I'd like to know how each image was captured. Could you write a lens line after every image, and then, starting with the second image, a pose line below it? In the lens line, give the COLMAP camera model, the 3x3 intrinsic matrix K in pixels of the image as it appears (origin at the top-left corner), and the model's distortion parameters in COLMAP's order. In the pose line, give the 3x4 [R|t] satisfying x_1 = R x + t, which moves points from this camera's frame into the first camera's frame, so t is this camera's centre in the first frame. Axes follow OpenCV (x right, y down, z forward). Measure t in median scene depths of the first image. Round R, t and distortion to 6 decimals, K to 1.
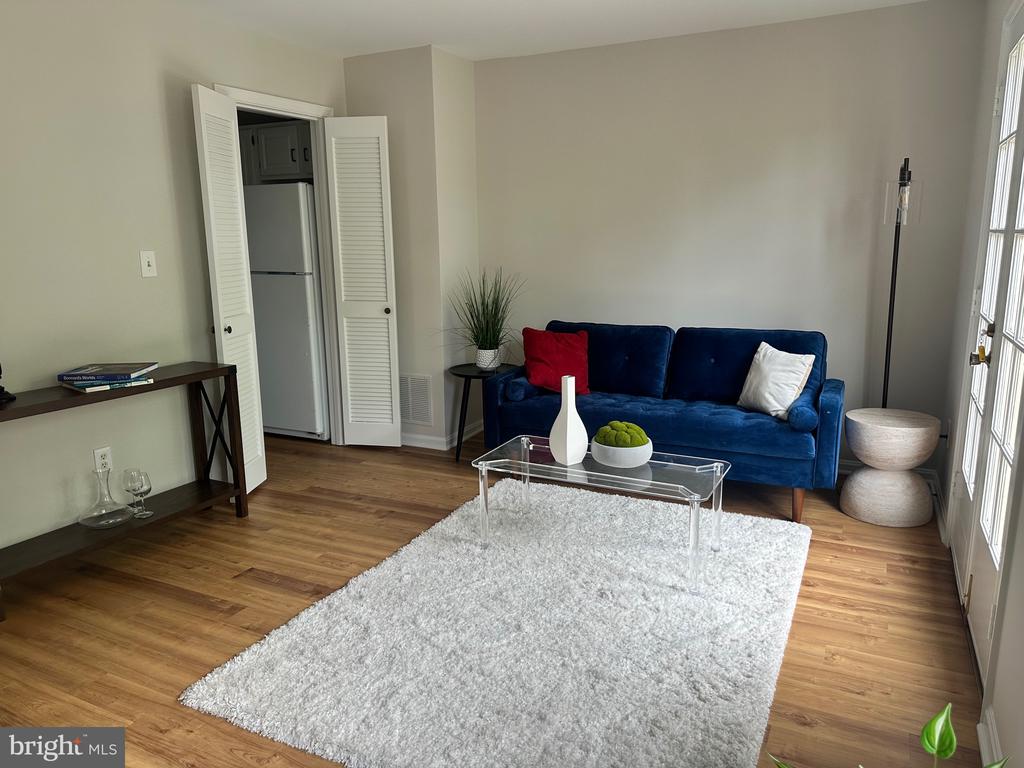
lens RADIAL K [[724.8, 0, 513.4], [0, 724.8, 379.3], [0, 0, 1]] dist [0.130061, -0.206637]
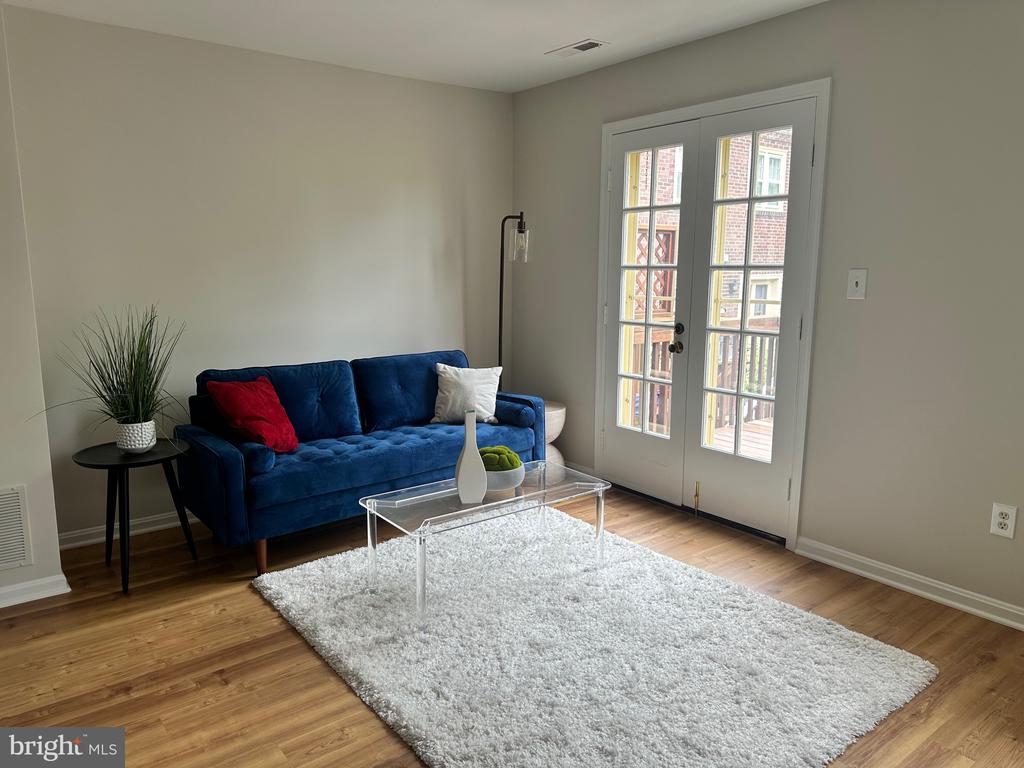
lens RADIAL K [[724.8, 0, 513.4], [0, 724.8, 379.3], [0, 0, 1]] dist [0.130061, -0.206637]
pose [[0.422023, -0.128969, 0.897365, -0.627356], [0.170371, 0.983476, 0.061221, -0.077421], [-0.890433, 0.127048, 0.437022, 0.434035]]
